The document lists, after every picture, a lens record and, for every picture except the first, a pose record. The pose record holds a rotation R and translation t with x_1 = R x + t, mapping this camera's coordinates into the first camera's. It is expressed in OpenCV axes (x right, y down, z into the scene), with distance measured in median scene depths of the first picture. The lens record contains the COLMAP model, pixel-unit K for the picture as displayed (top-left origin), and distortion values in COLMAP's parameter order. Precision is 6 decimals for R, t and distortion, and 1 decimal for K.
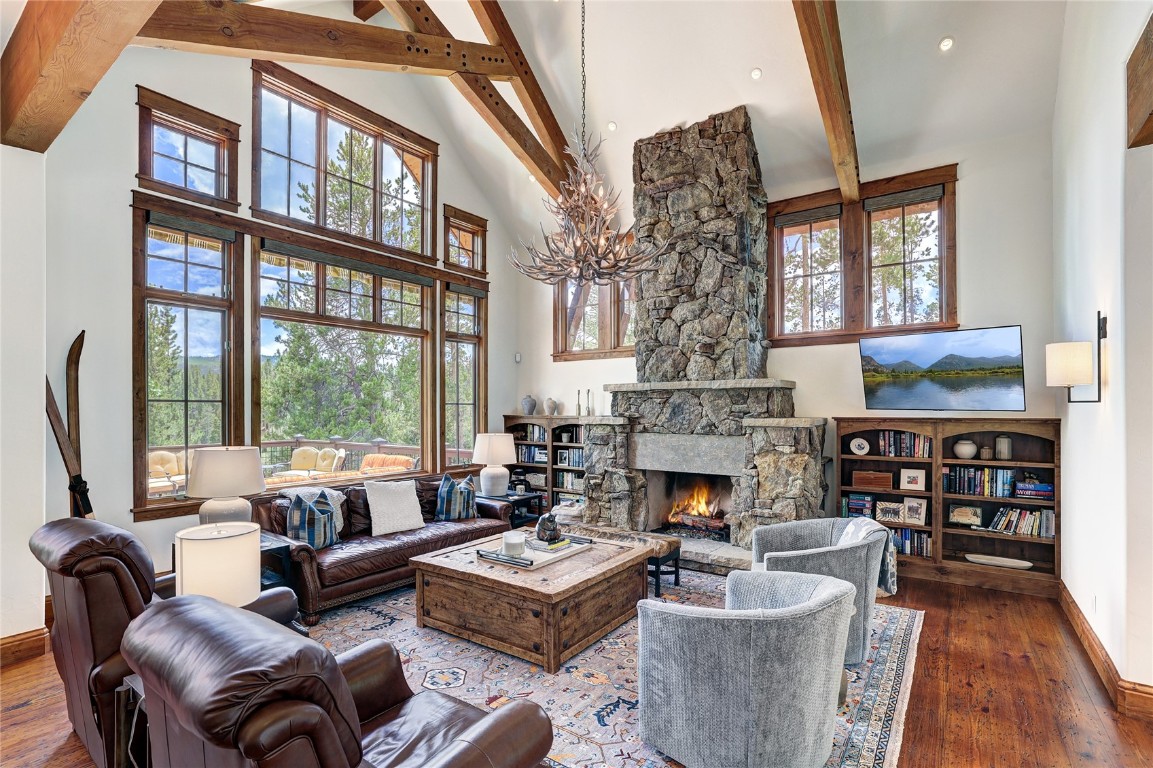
lens RADIAL K [[532.9, 0, 588.7], [0, 532.9, 408.9], [0, 0, 1]] dist [-0.027613, 0.005359]
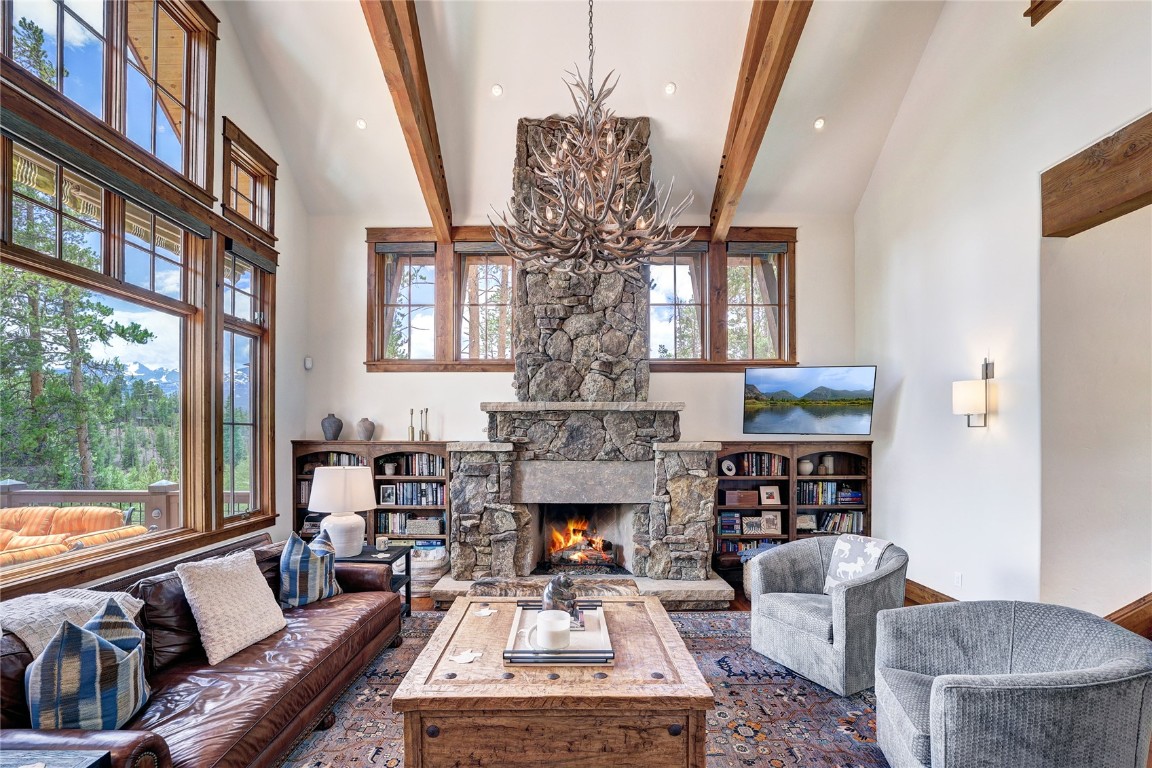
lens RADIAL K [[509.1, 0, 574.1], [0, 509.1, 435.2], [0, 0, 1]] dist [-0.030105, 0.003601]
pose [[0.822812, 0.001319, 0.568312, -0.325735], [-0.002075, 0.999998, 0.000683, 0.003798], [-0.568310, -0.001742, 0.822813, 0.308201]]
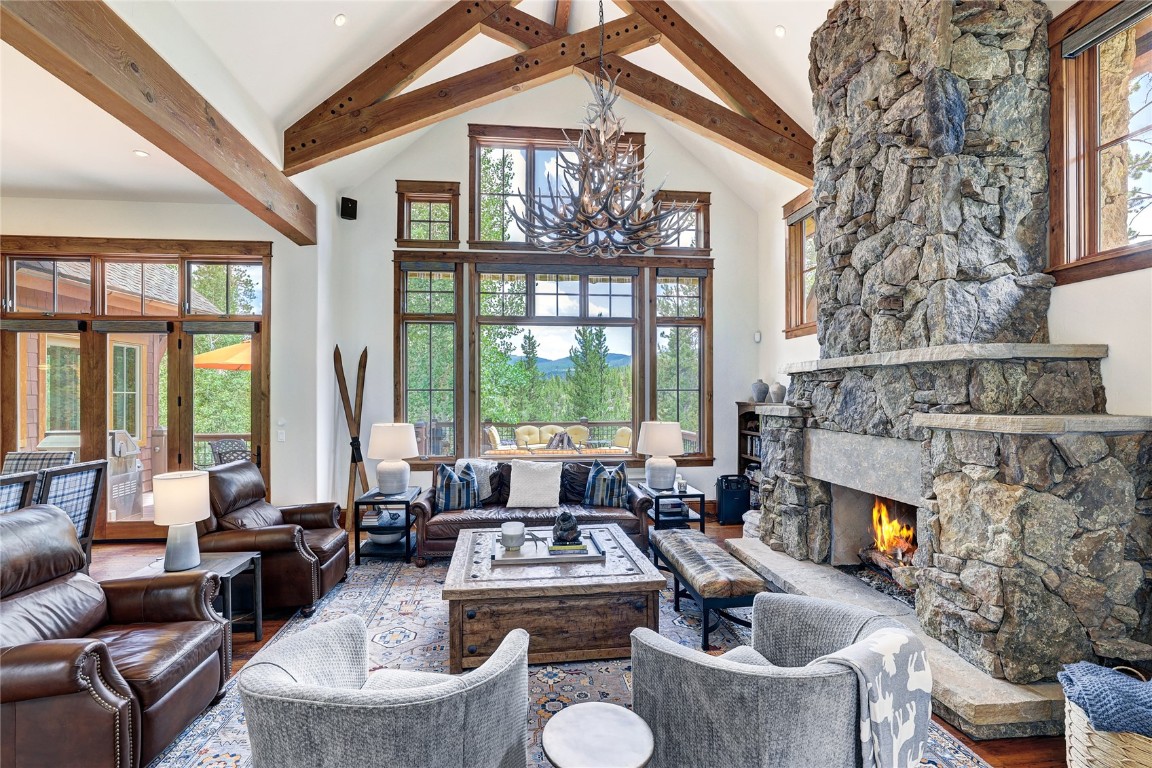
lens RADIAL K [[509.1, 0, 578.3], [0, 509.1, 394.1], [0, 0, 1]] dist [-0.030105, 0.003601]
pose [[0.668691, 0.000460, -0.743540, 0.425041], [0.001270, 0.999998, 0.001761, -0.004932], [0.743539, -0.002122, 0.668689, 0.312179]]
